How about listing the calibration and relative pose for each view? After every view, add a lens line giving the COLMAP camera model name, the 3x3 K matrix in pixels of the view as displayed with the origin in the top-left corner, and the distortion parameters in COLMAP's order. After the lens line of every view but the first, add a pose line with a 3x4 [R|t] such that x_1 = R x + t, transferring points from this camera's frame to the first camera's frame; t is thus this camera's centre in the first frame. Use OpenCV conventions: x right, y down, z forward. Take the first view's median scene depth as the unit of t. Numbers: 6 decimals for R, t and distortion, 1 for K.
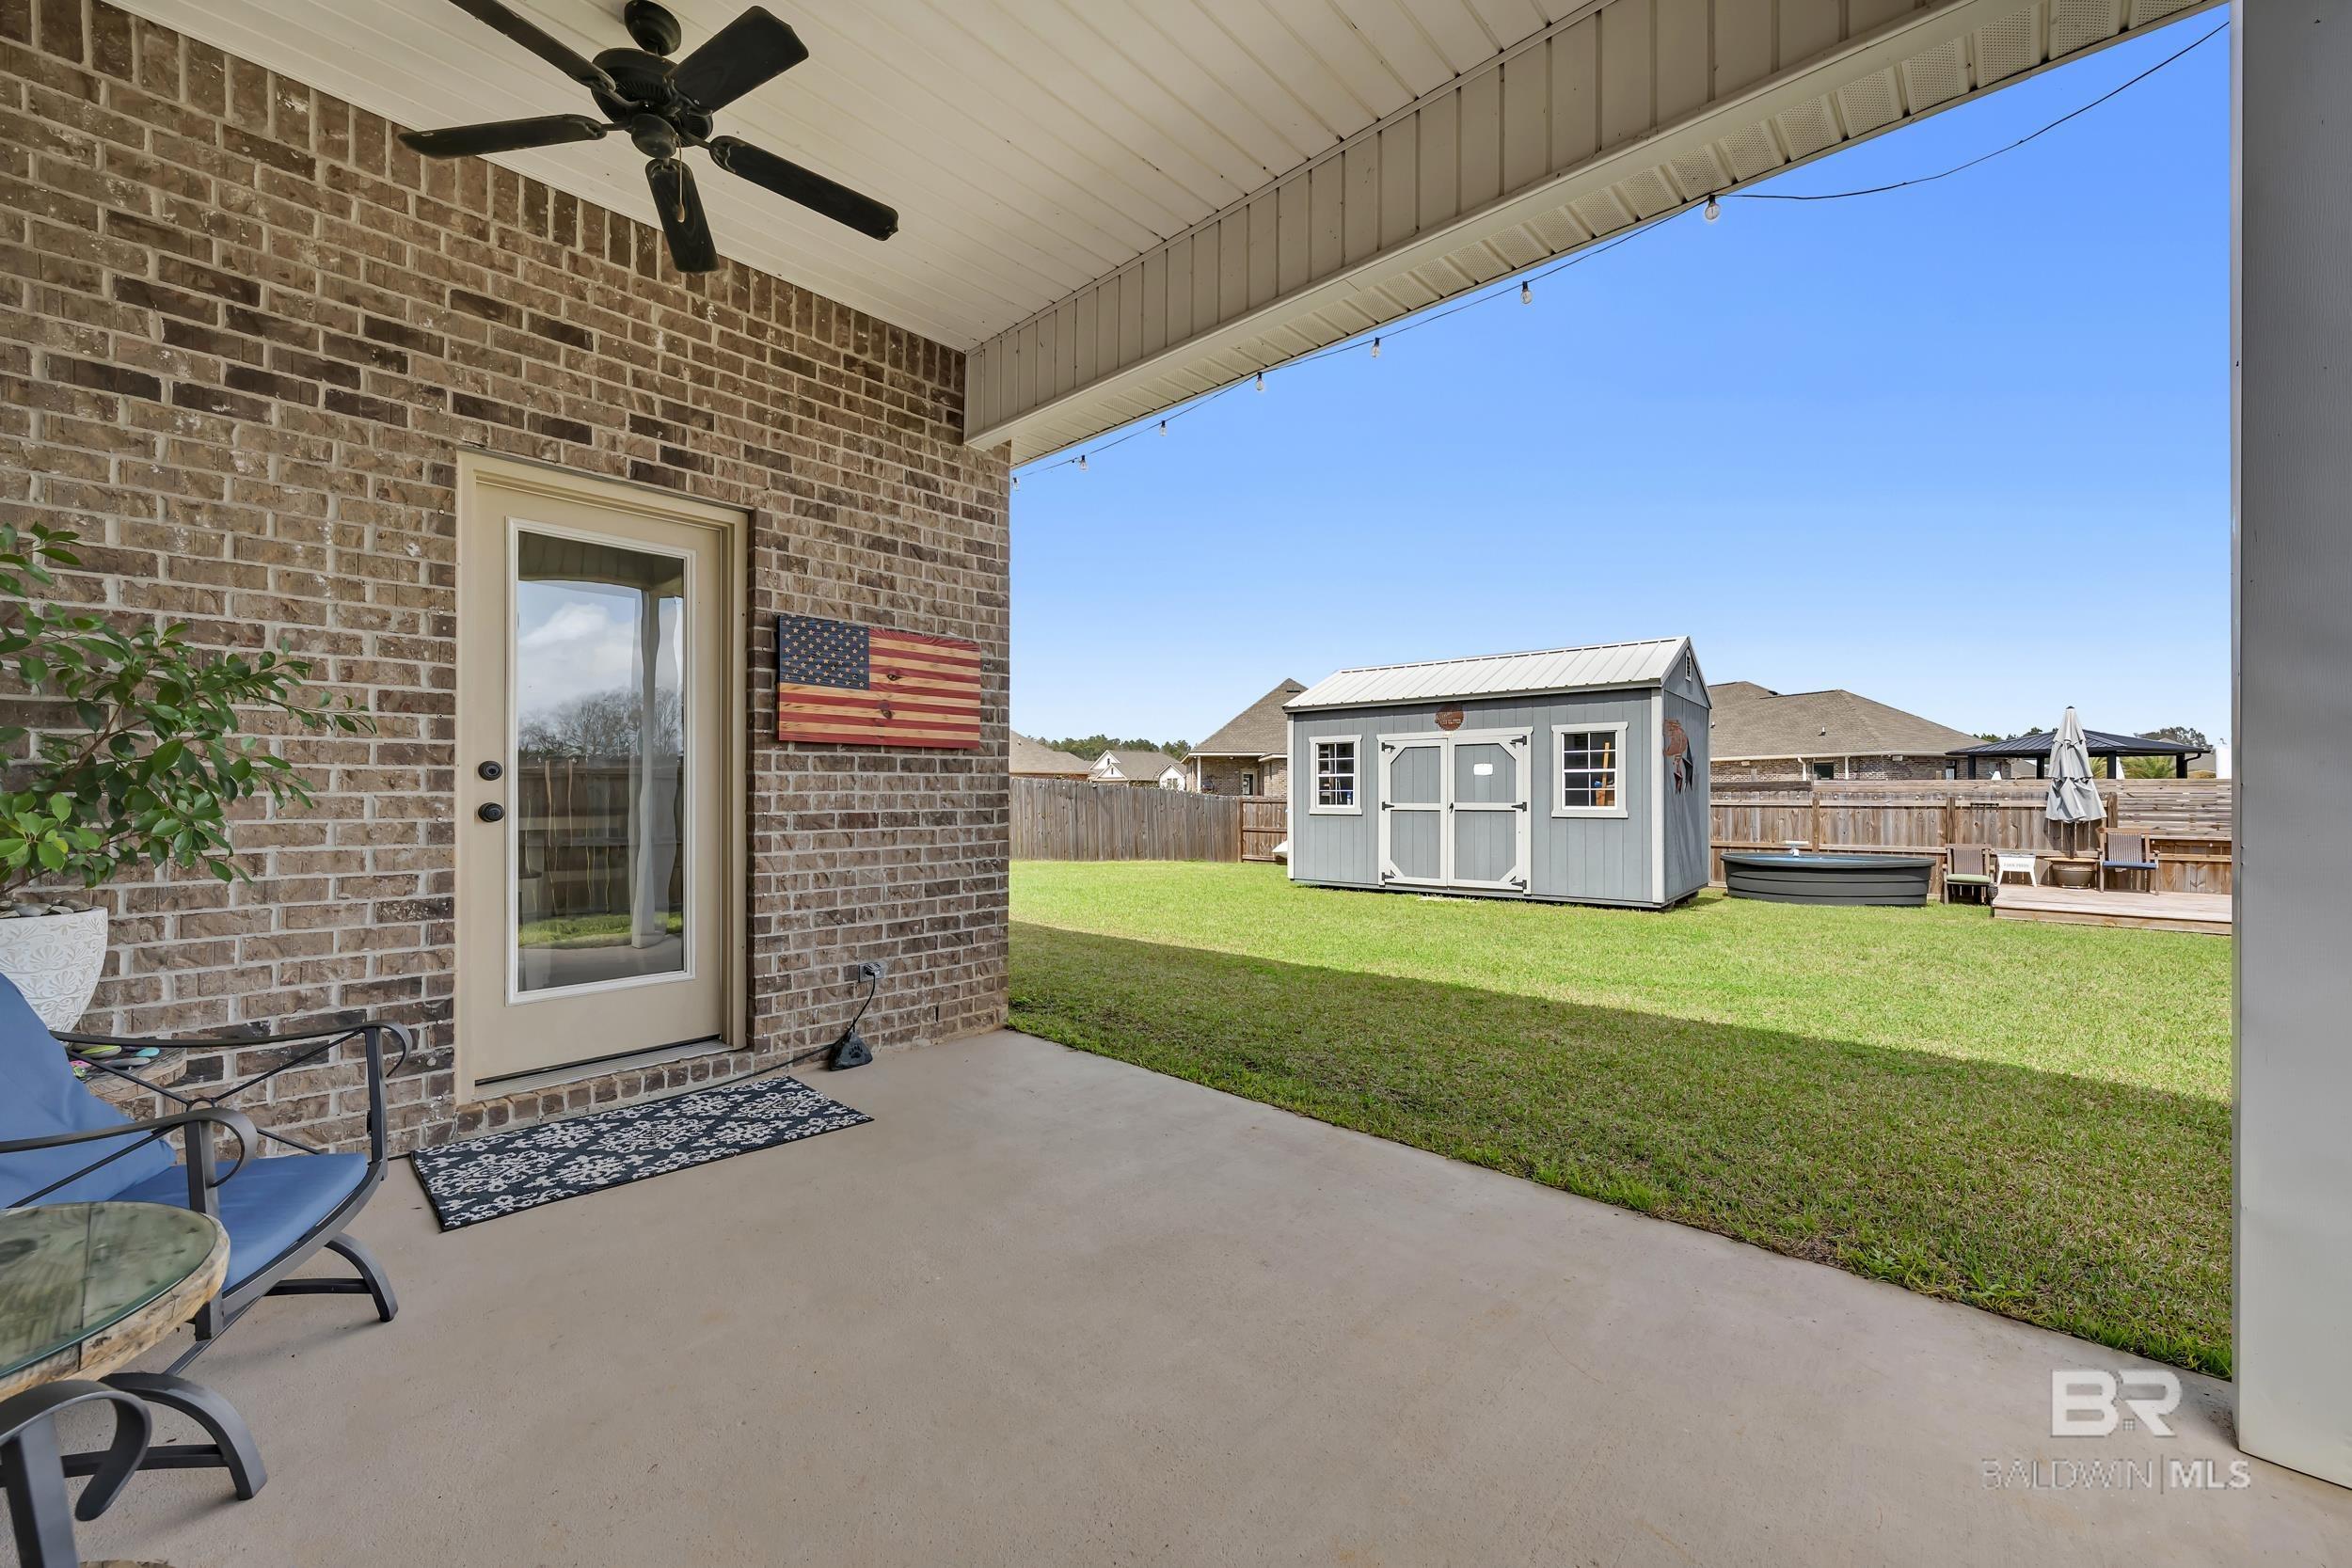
lens RADIAL K [[935.0, 0, 1175.2], [0, 935.0, 792.5], [0, 0, 1]] dist [0.000252, 0.000126]
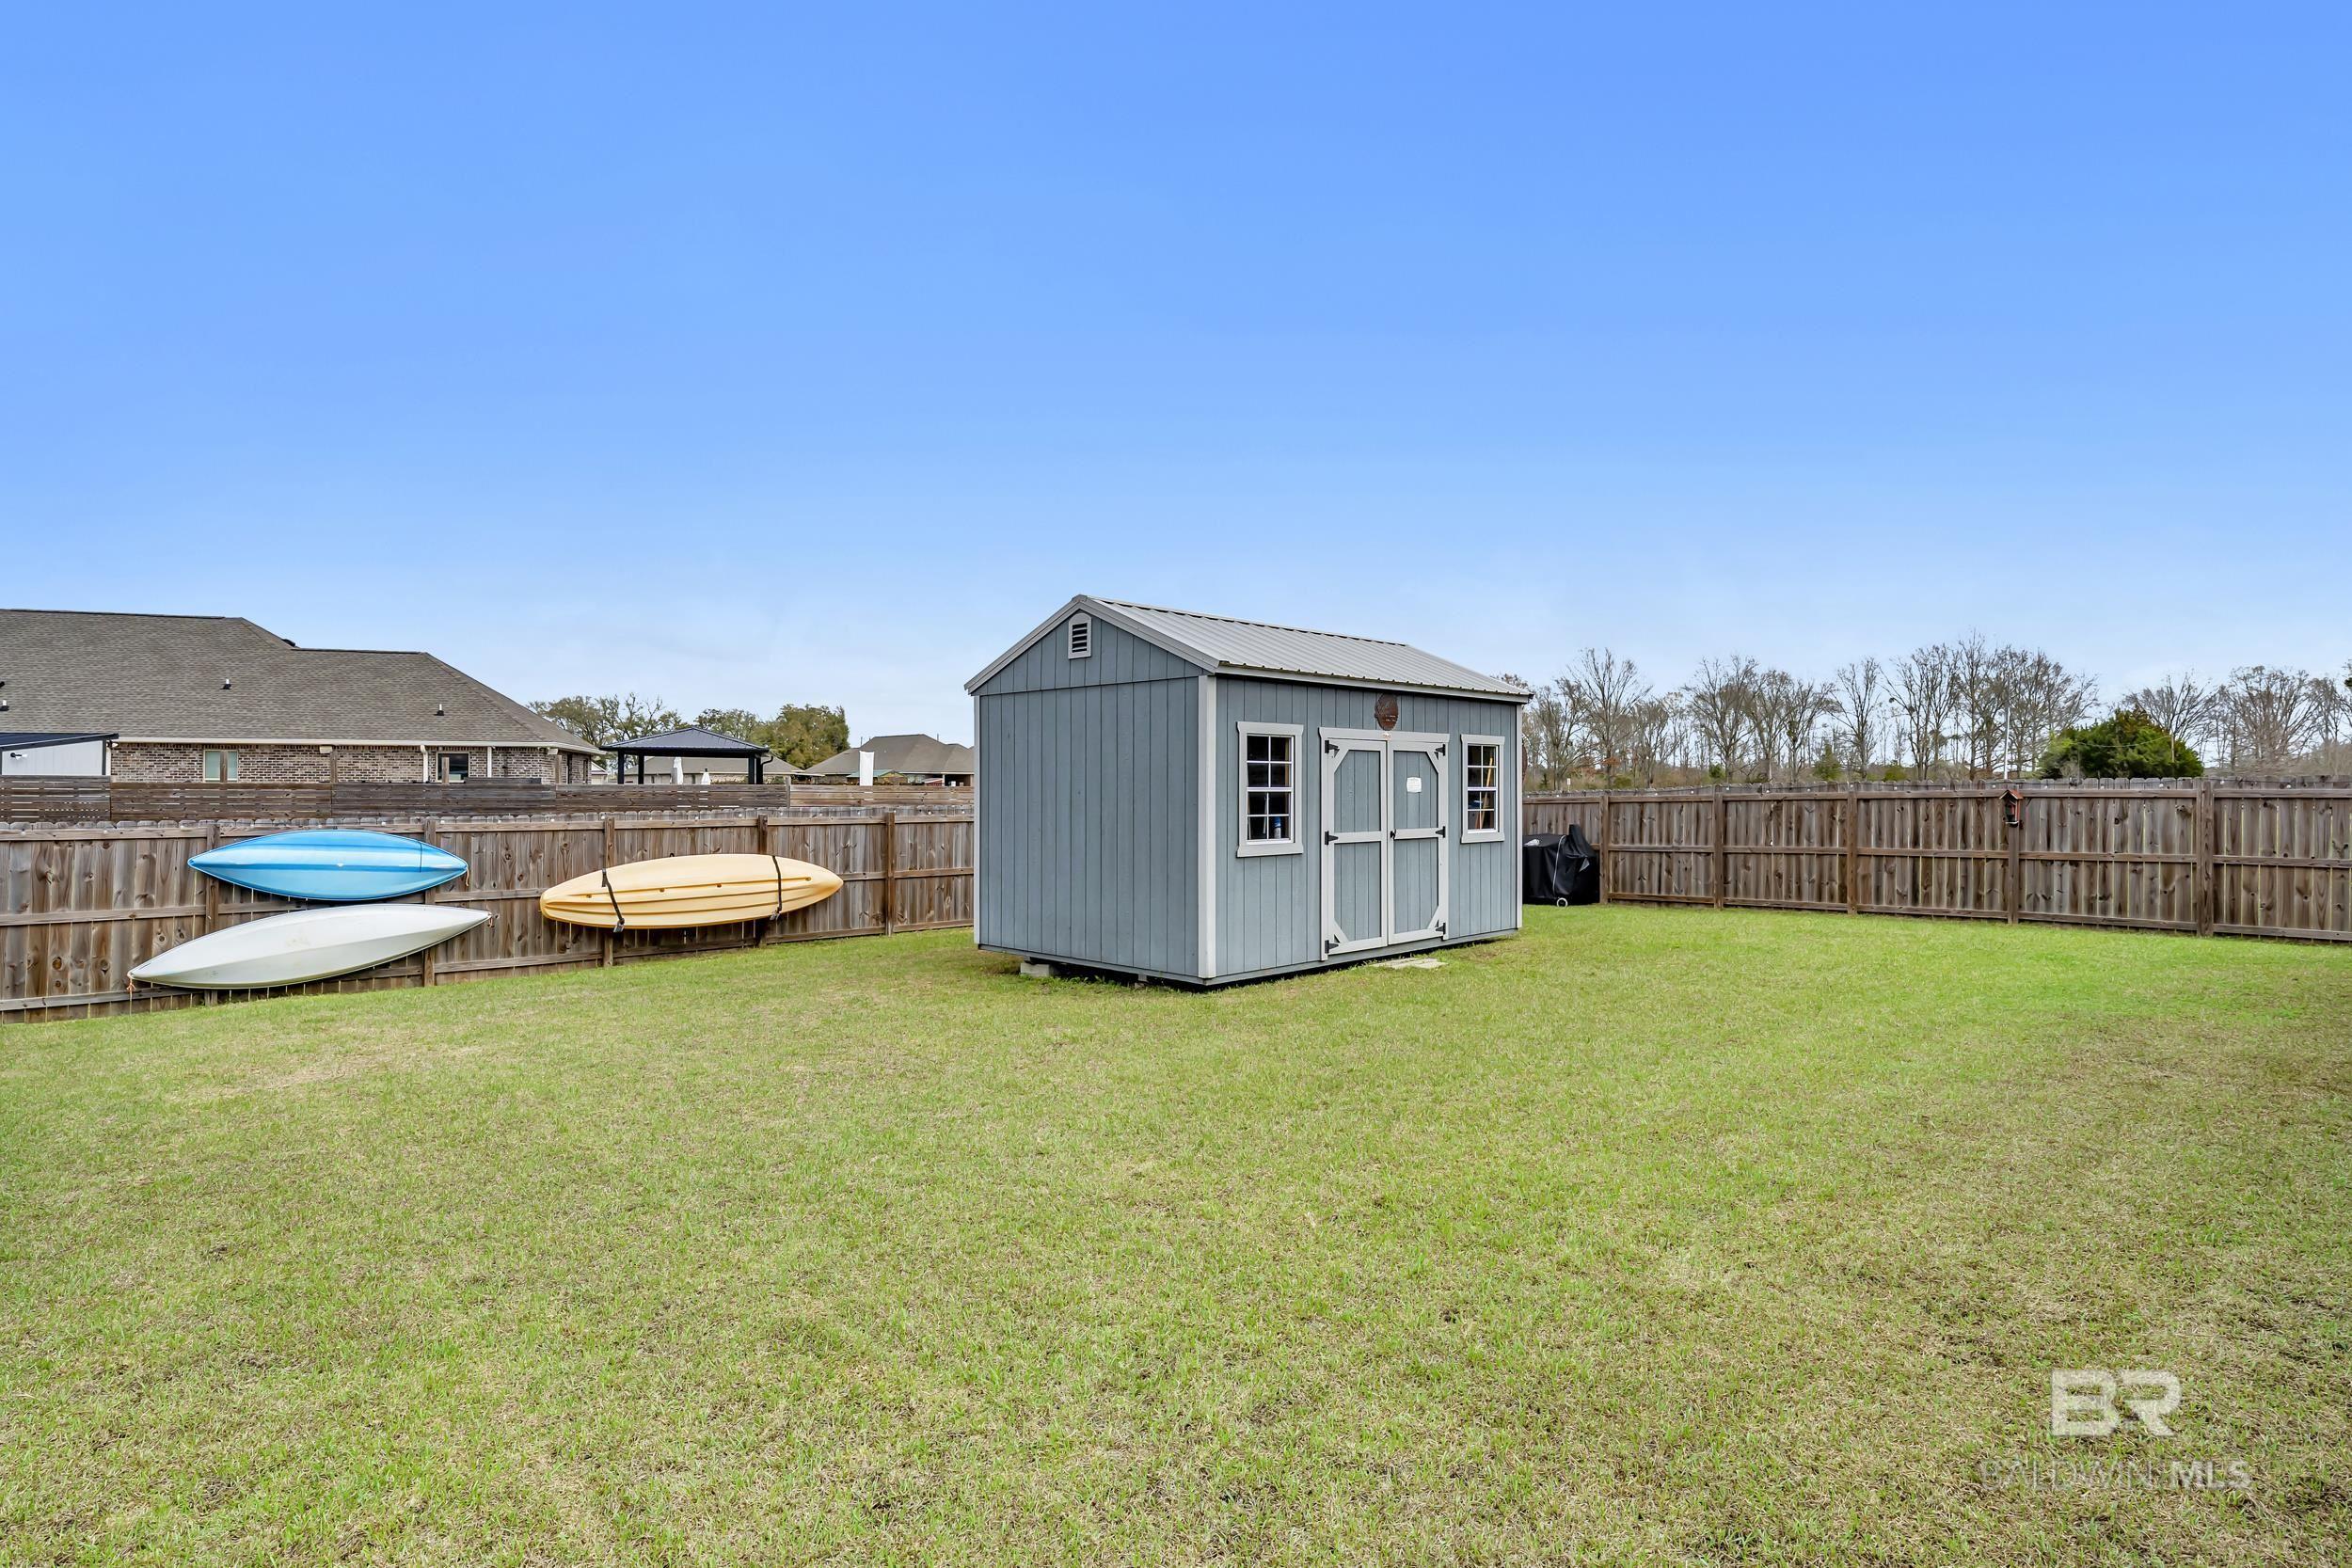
lens RADIAL K [[1247.8, 0, 1193.7], [0, 1247.8, 784.7], [0, 0, 1]] dist [0.002861, 0.000259]
pose [[0.077835, 0.003105, 0.996961, -0.647959], [-0.003366, 0.999990, -0.002851, -0.019875], [-0.996961, -0.003134, 0.077845, 1.025381]]
